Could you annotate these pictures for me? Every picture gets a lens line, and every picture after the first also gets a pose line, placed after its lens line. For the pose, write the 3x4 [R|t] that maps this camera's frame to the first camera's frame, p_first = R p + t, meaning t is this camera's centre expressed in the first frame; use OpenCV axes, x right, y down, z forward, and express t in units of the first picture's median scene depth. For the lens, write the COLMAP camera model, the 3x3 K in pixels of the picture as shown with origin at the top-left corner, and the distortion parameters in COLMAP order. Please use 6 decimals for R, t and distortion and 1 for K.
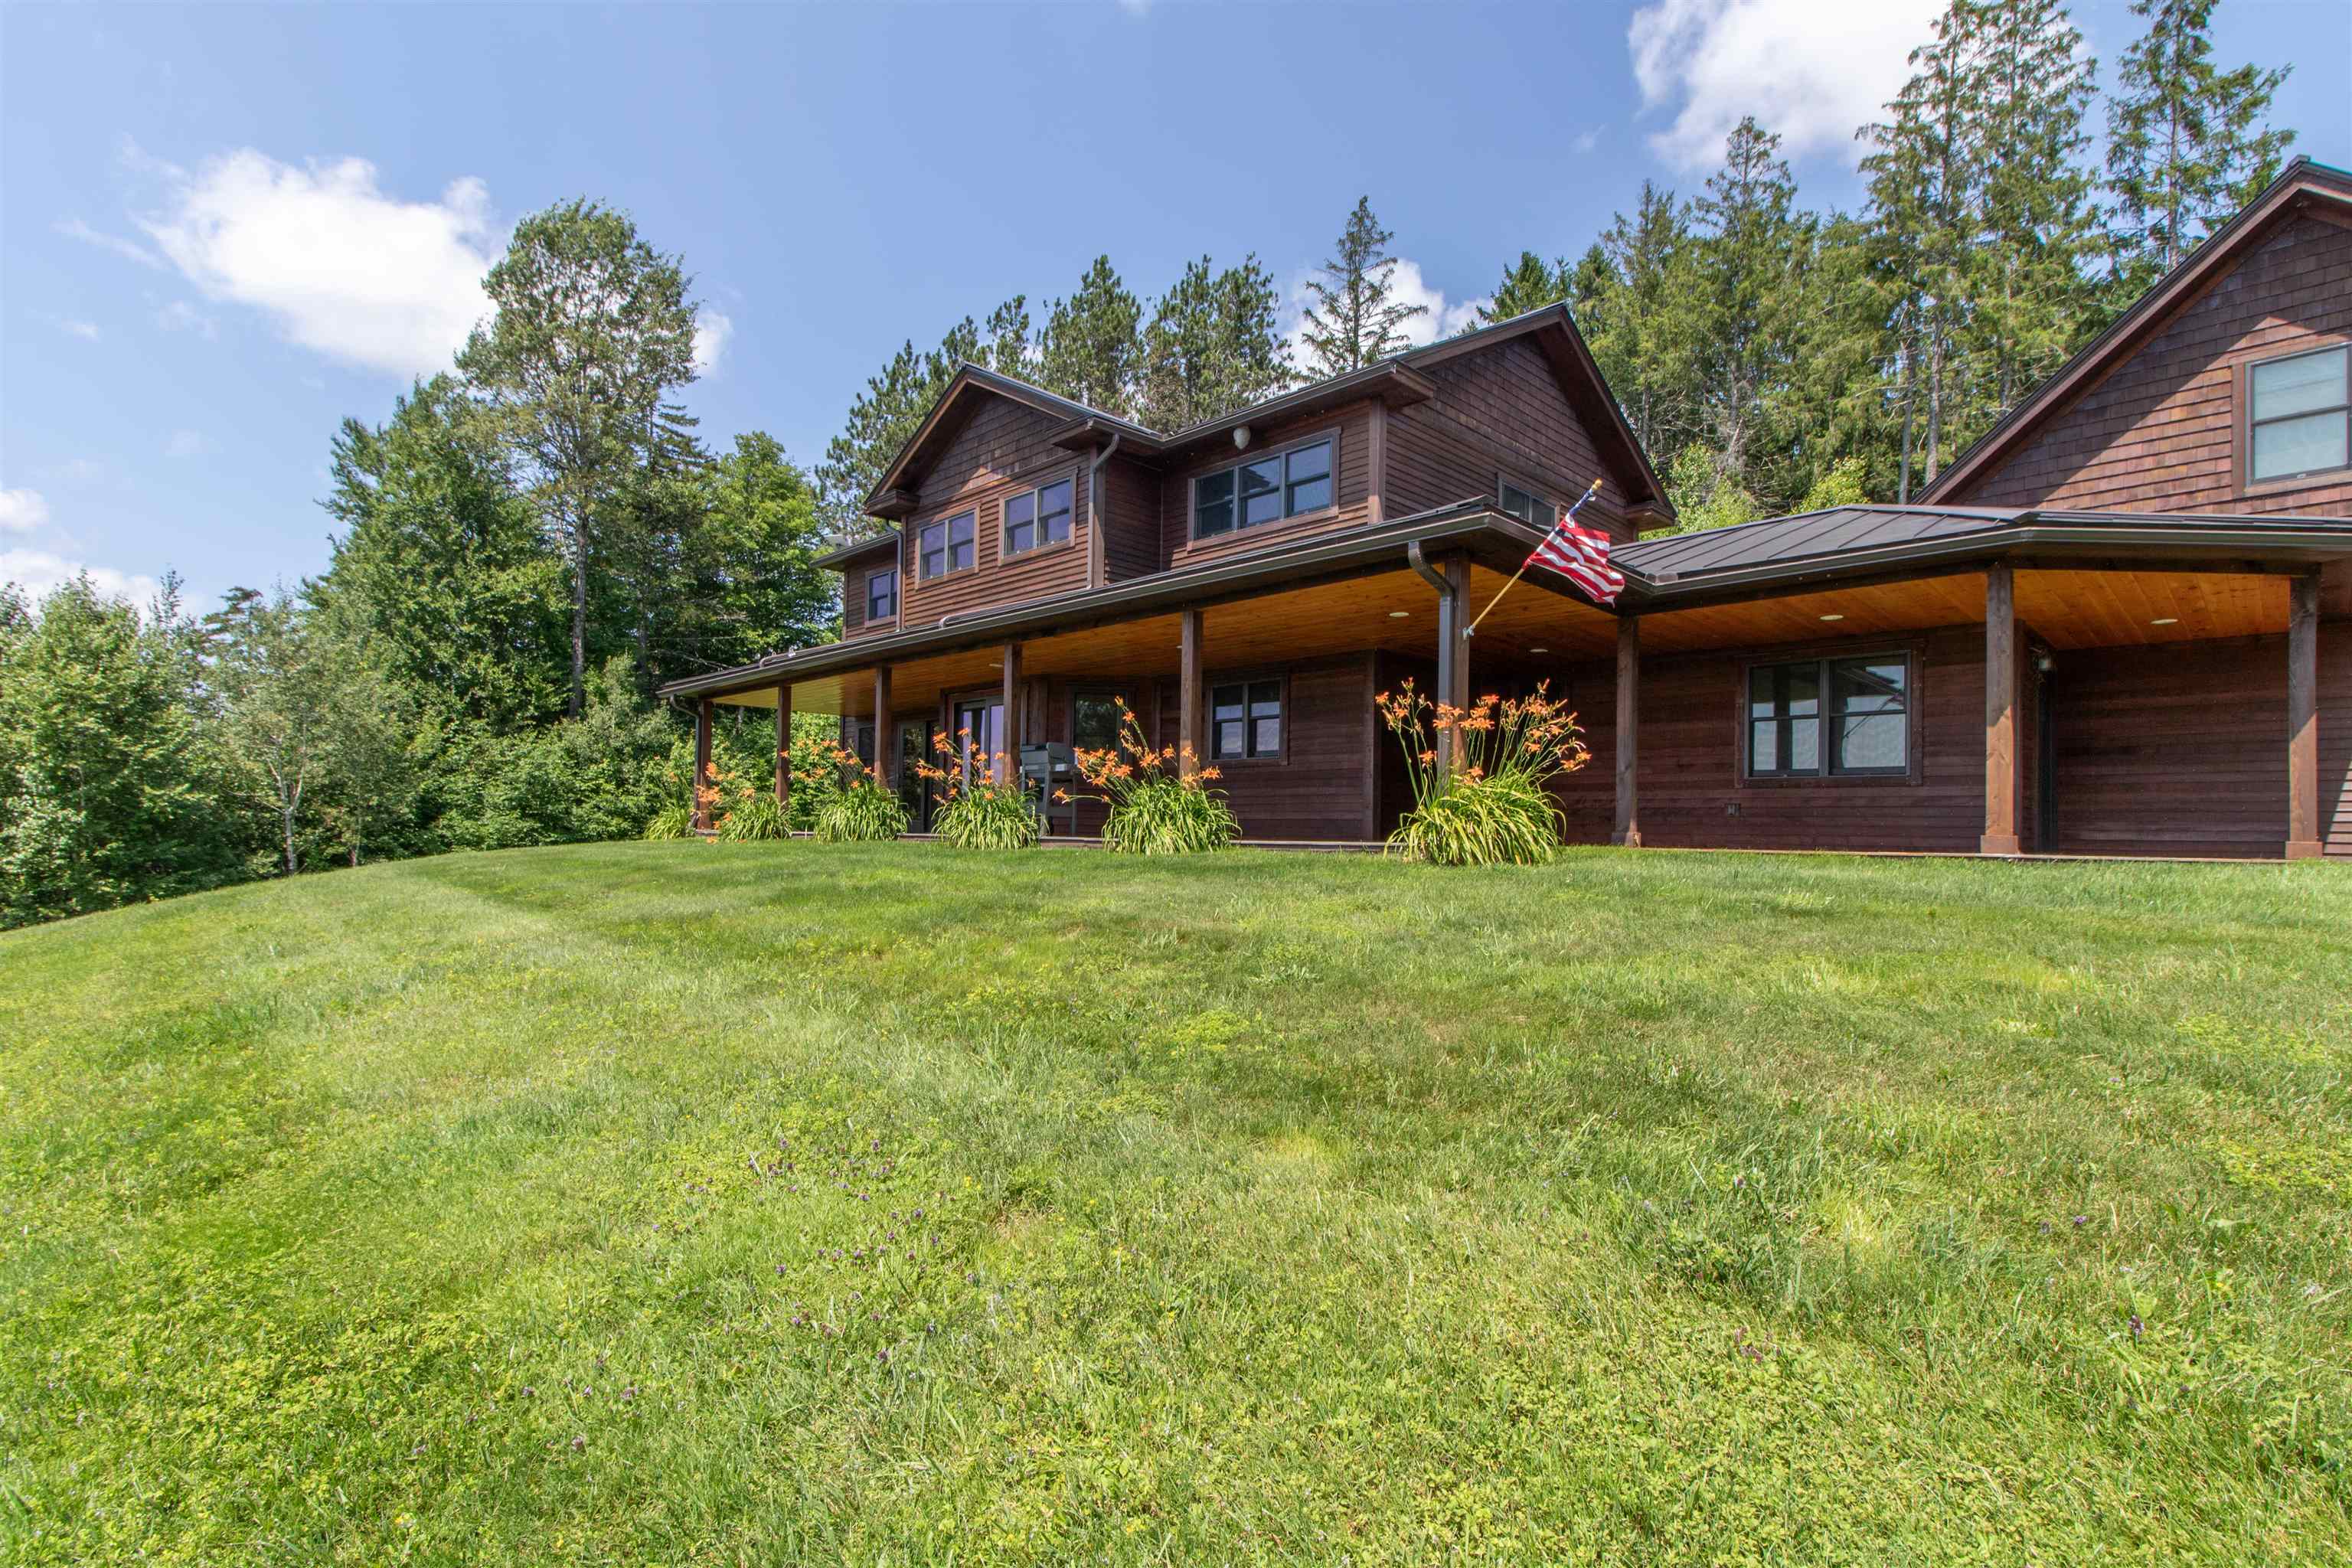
lens RADIAL K [[1118.0, 0, 1167.8], [0, 1118.0, 796.3], [0, 0, 1]] dist [-0.004144, 0.002079]
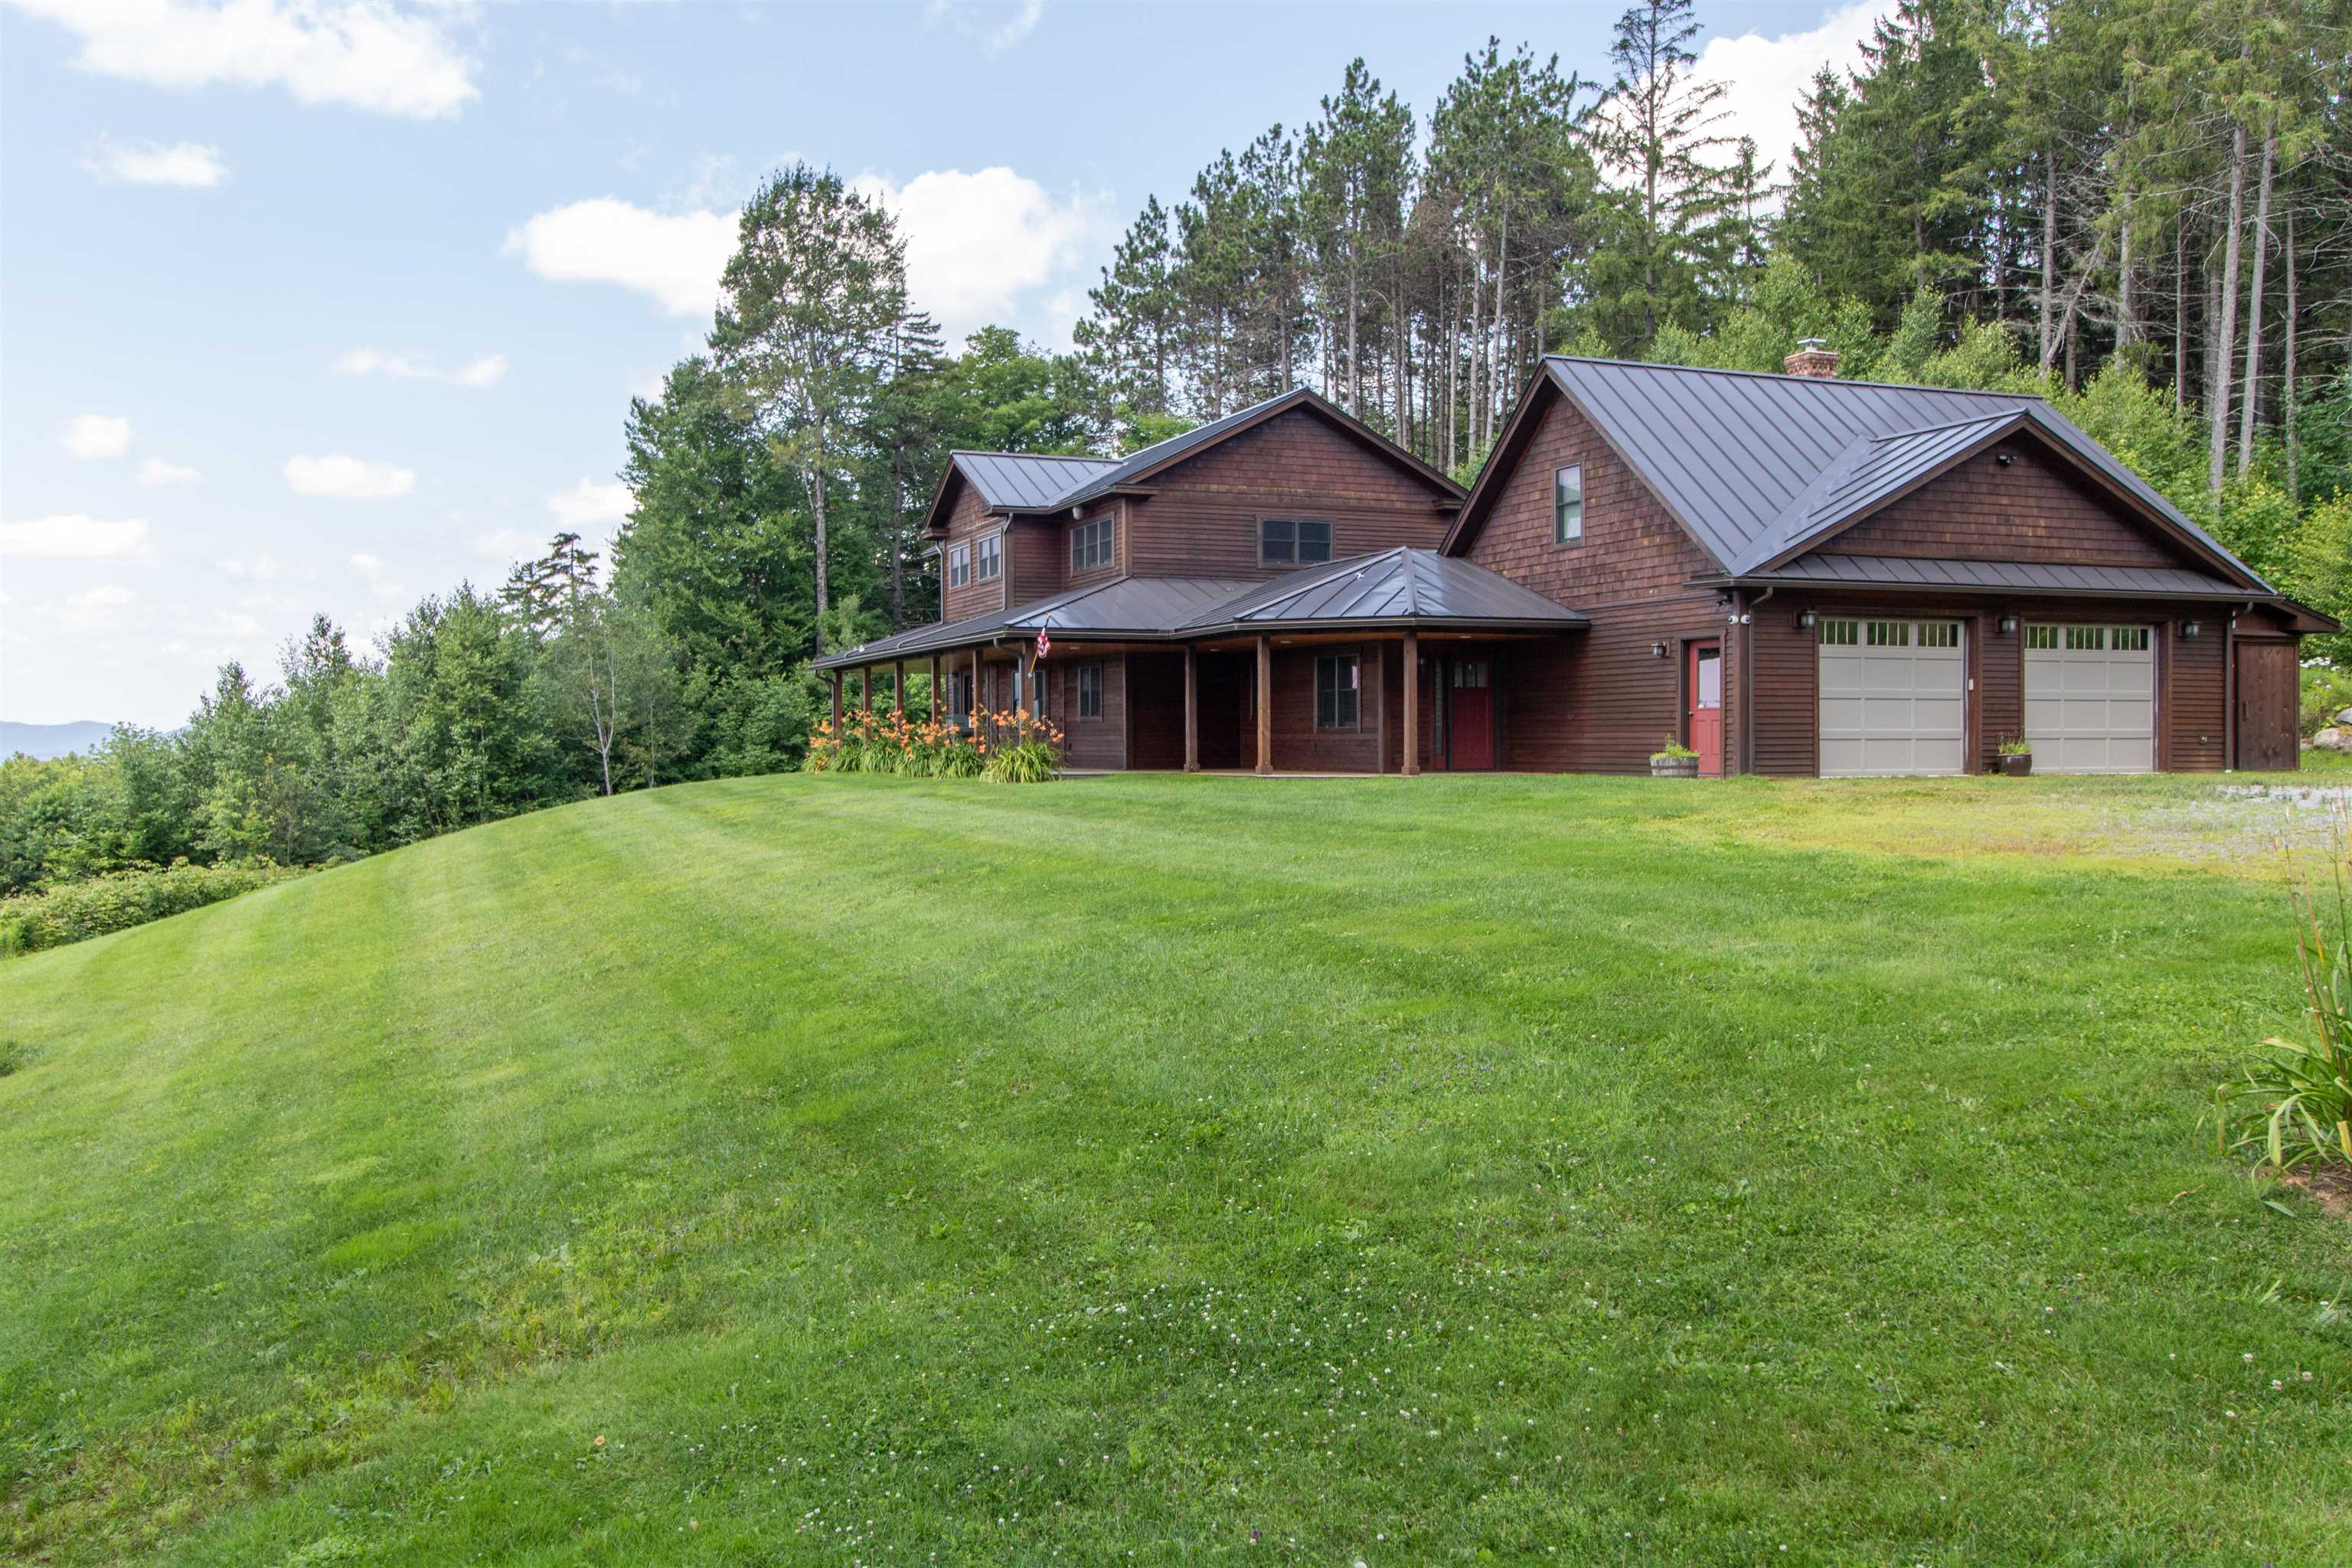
lens RADIAL K [[2011.9, 0, 1175.9], [0, 2011.9, 796.4], [0, 0, 1]] dist [-0.042752, 0.001532]
pose [[0.920597, -0.009676, -0.390394, 0.605886], [0.034899, 0.997731, 0.057567, -0.037830], [0.388952, -0.066620, 0.918846, -0.731936]]
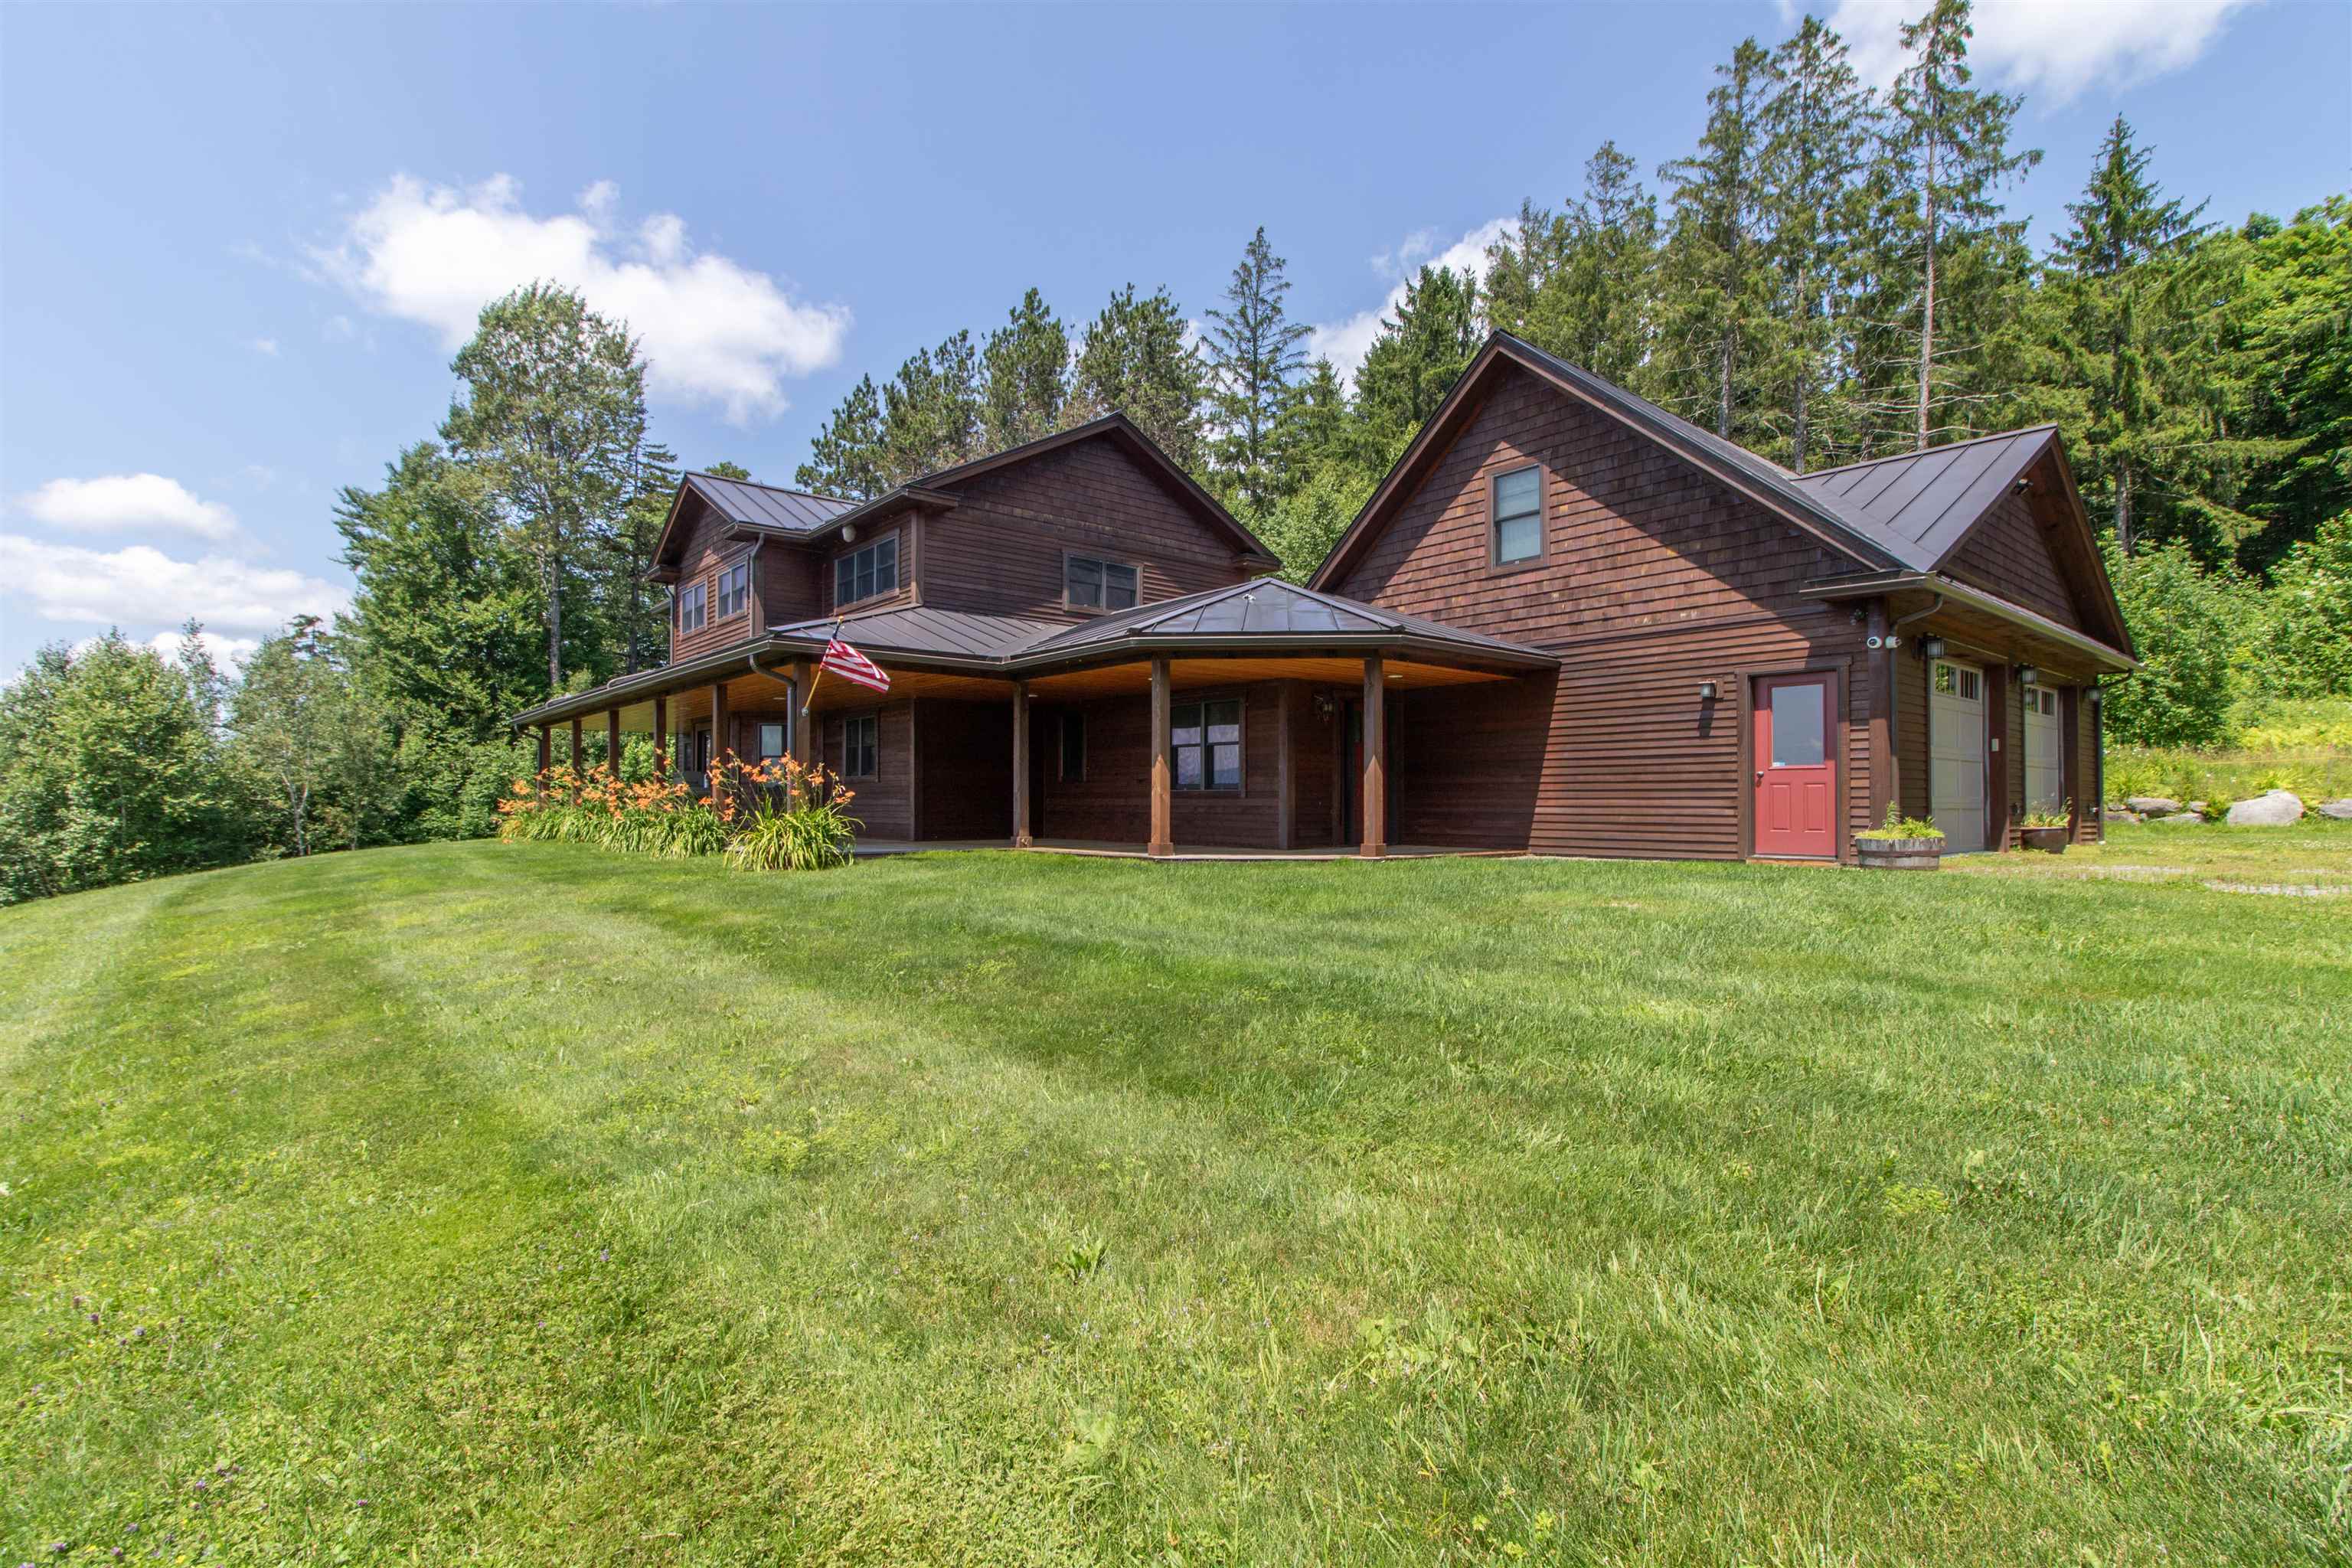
lens RADIAL K [[1118.0, 0, 1197.9], [0, 1118.0, 755.4], [0, 0, 1]] dist [-0.004144, 0.002079]
pose [[0.996886, -0.018578, -0.076630, 0.270659], [0.018143, 0.999815, -0.006371, -0.020270], [0.076734, 0.004961, 0.997039, -0.133920]]
